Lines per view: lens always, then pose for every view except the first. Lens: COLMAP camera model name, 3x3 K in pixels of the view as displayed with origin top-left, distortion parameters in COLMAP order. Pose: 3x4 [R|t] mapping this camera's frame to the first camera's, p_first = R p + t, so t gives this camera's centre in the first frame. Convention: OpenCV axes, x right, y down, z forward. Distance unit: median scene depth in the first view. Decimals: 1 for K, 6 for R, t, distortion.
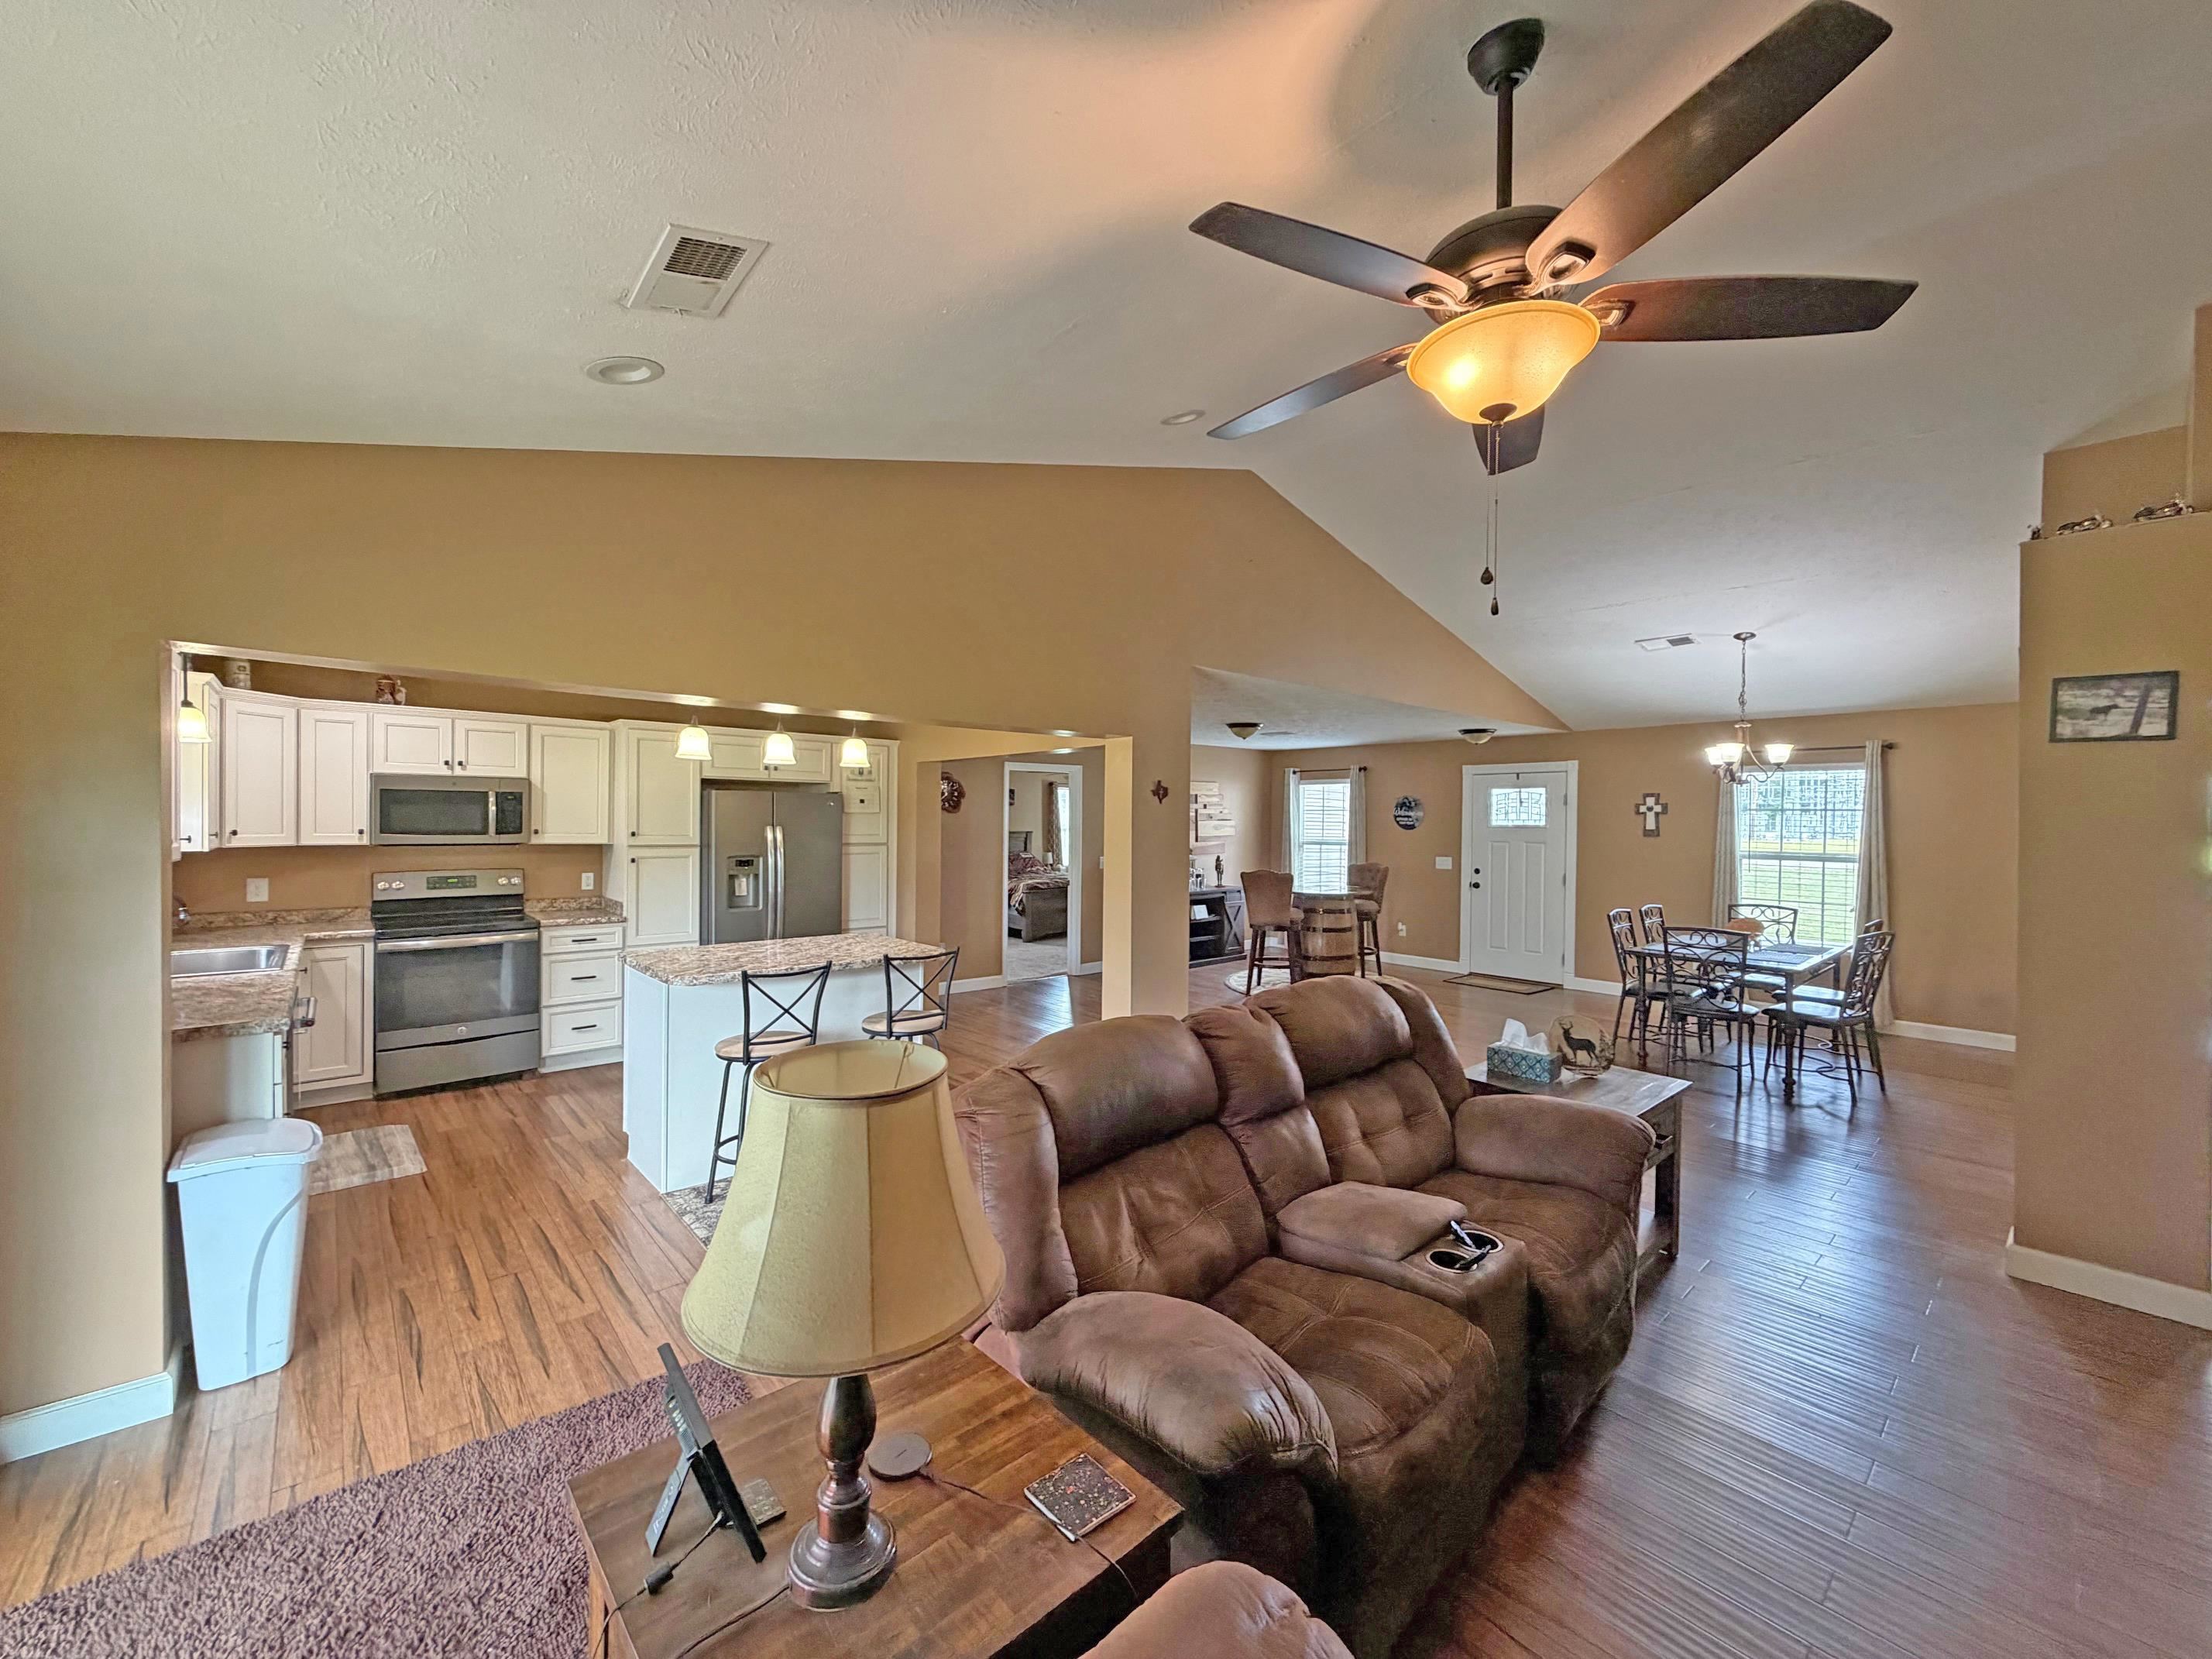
lens RADIAL K [[880.5, 0, 1114.6], [0, 880.5, 823.2], [0, 0, 1]] dist [0.000430, 0.001326]
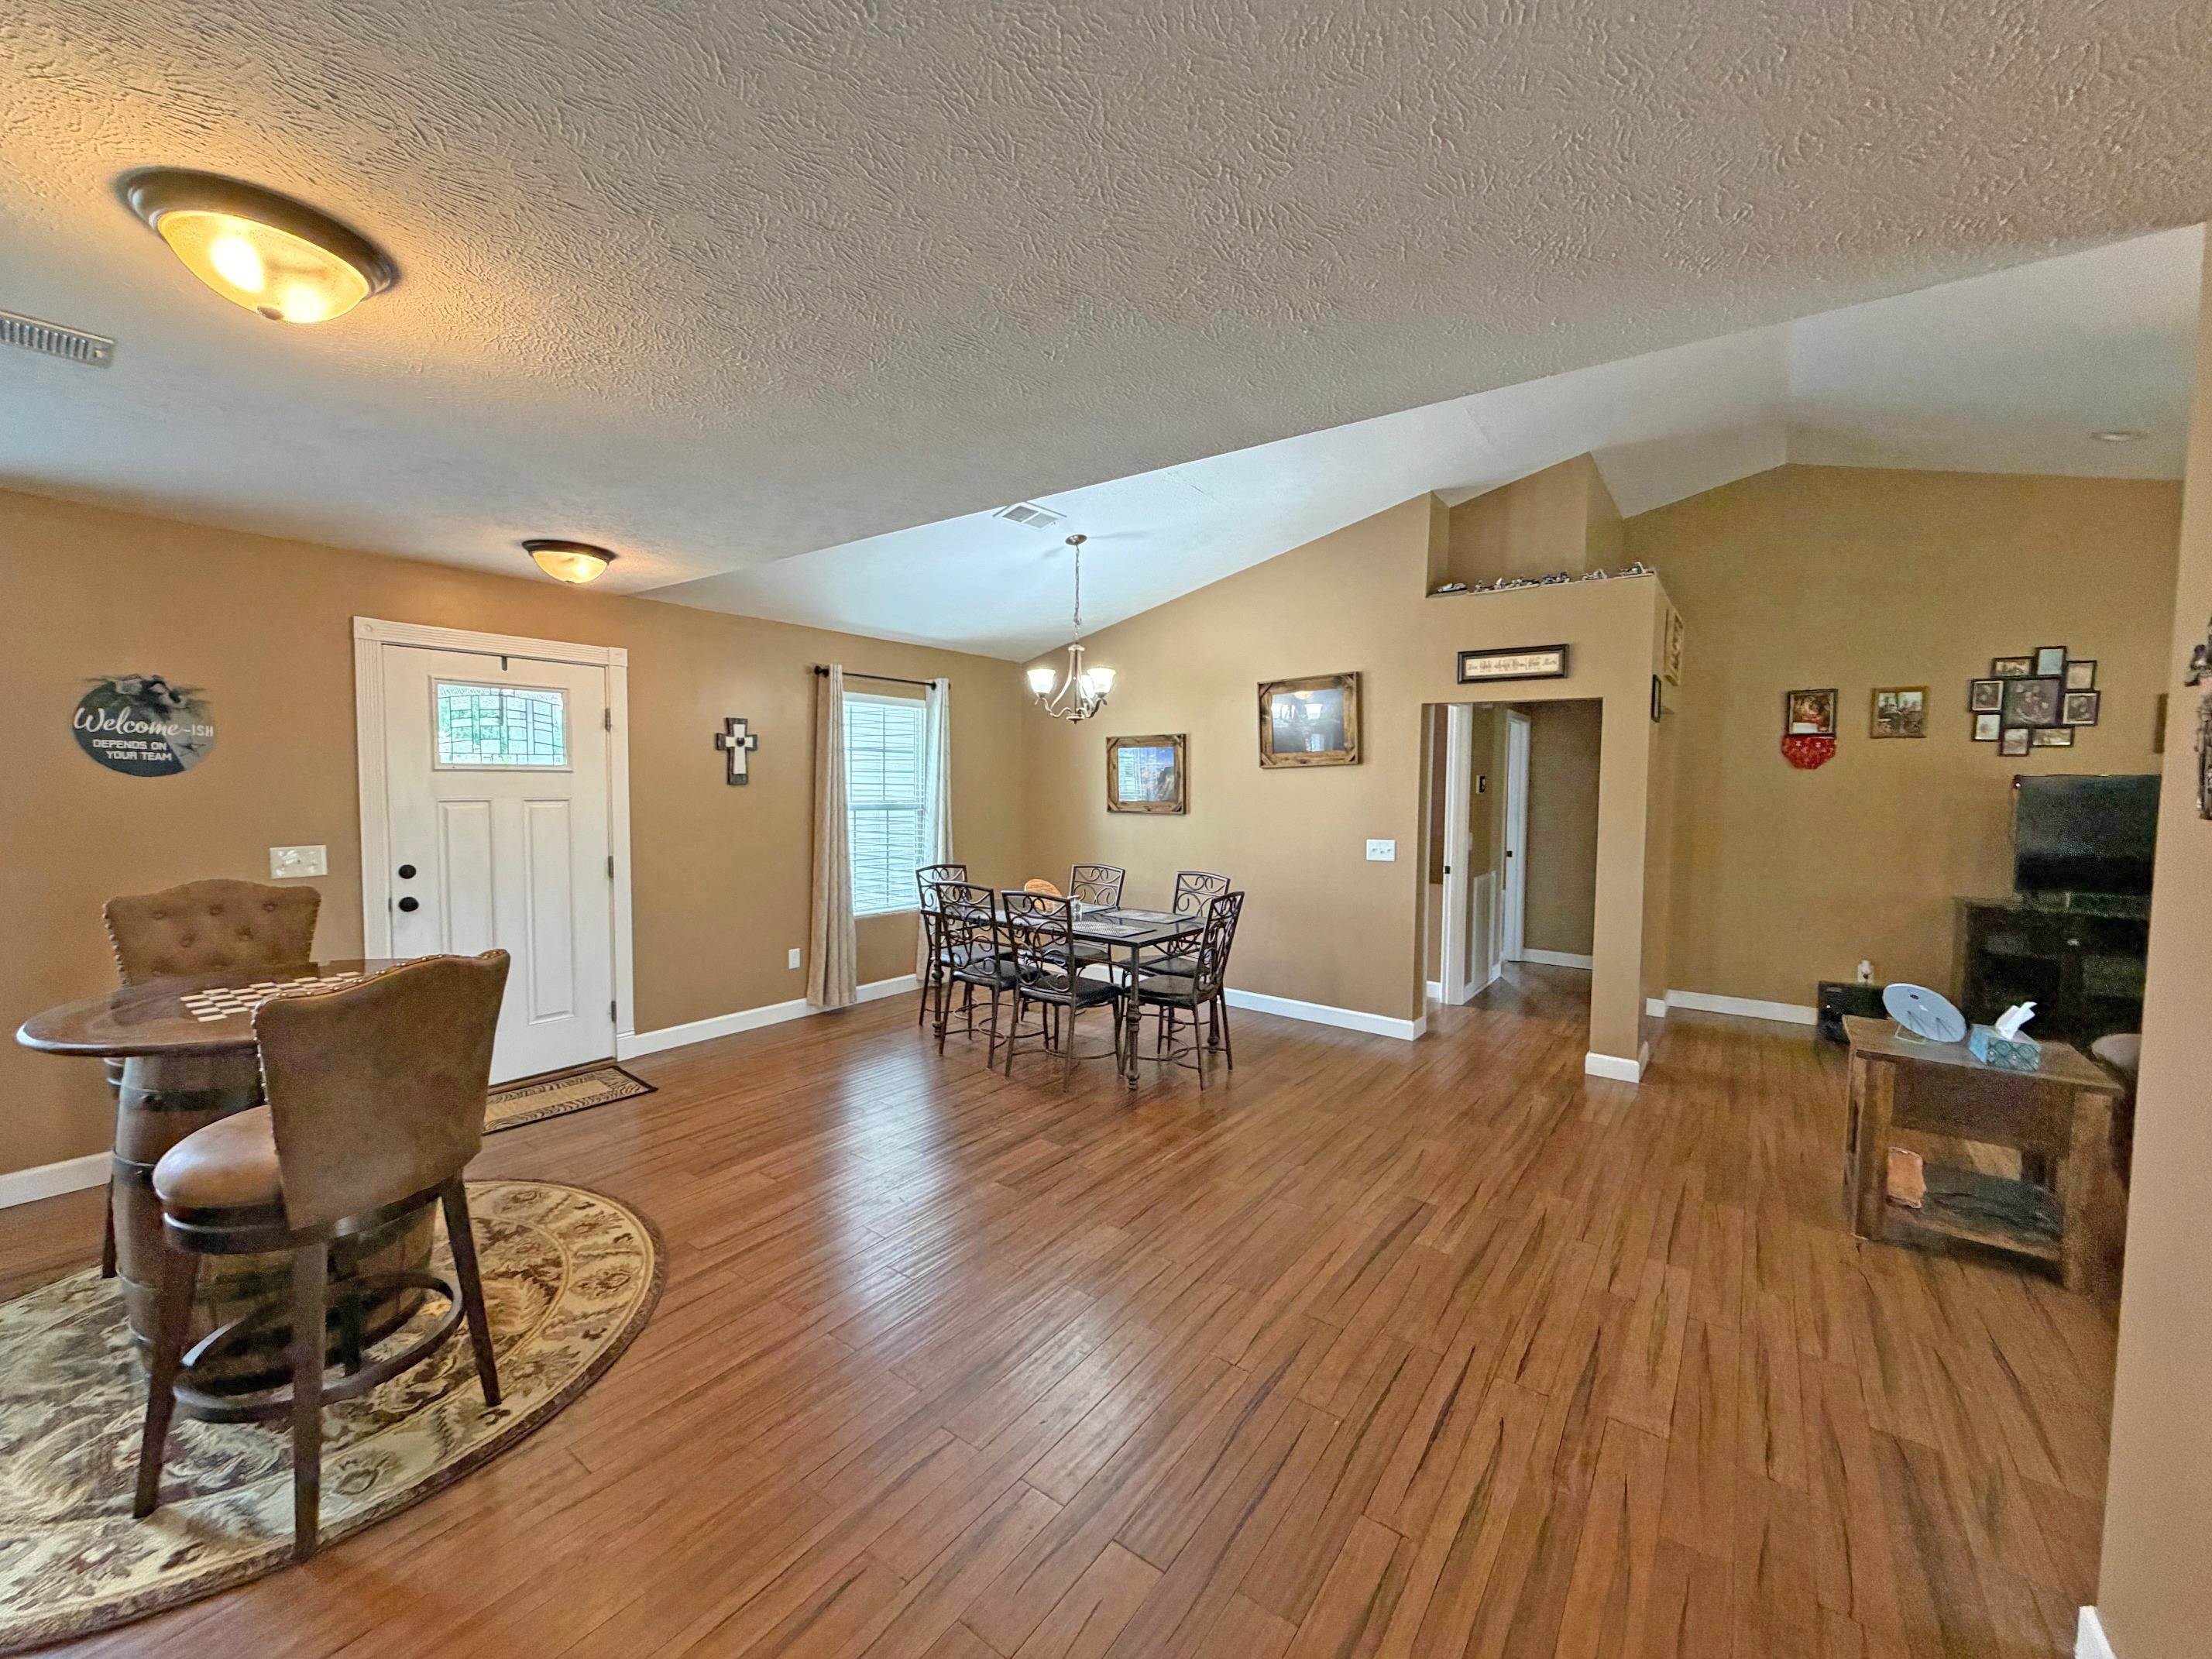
lens RADIAL K [[880.5, 0, 1097.1], [0, 880.5, 825.5], [0, 0, 1]] dist [0.000430, 0.001326]
pose [[-0.196380, -0.059459, 0.978724, -0.125233], [-0.009371, 0.998228, 0.058764, 0.006182], [-0.980483, 0.002369, -0.196589, 1.281701]]
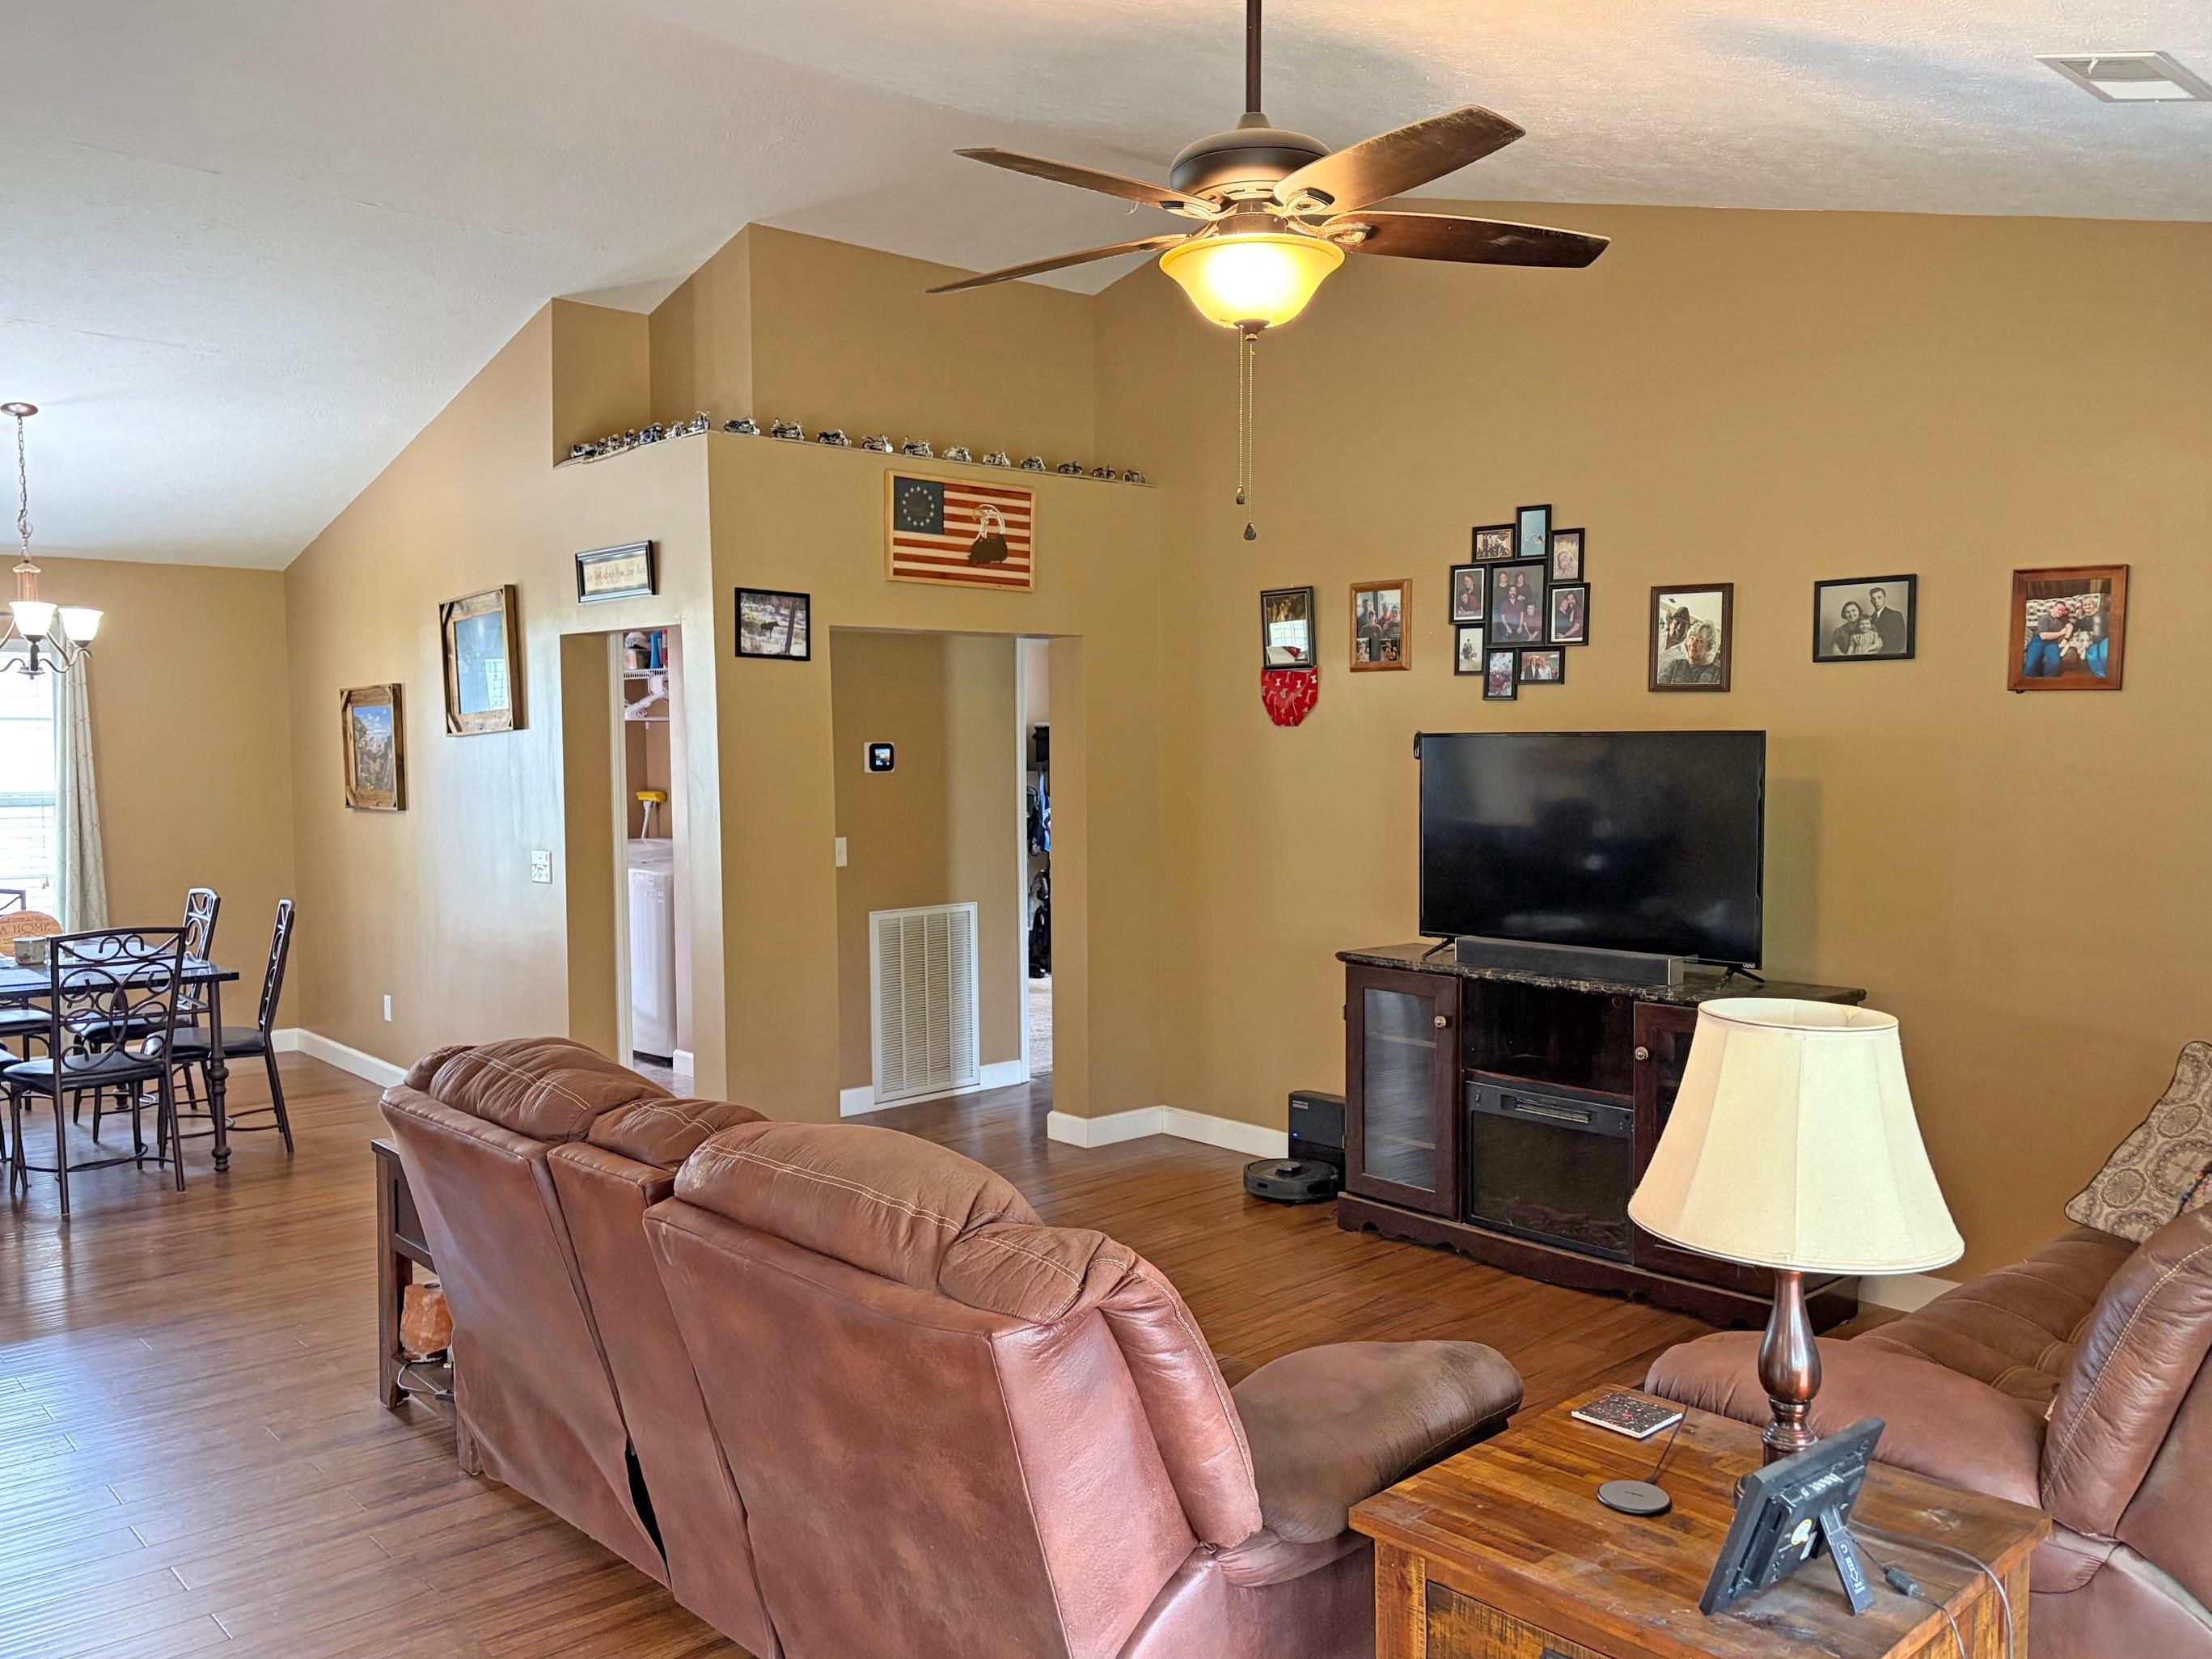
lens RADIAL K [[1726.0, 0, 1055.4], [0, 1726.0, 877.2], [0, 0, 1]] dist [0.050047, -0.026000]
pose [[0.007263, -0.087804, 0.996111, -0.460836], [0.008765, 0.996105, 0.087739, -0.009456], [-0.999935, 0.008094, 0.008004, 0.378547]]
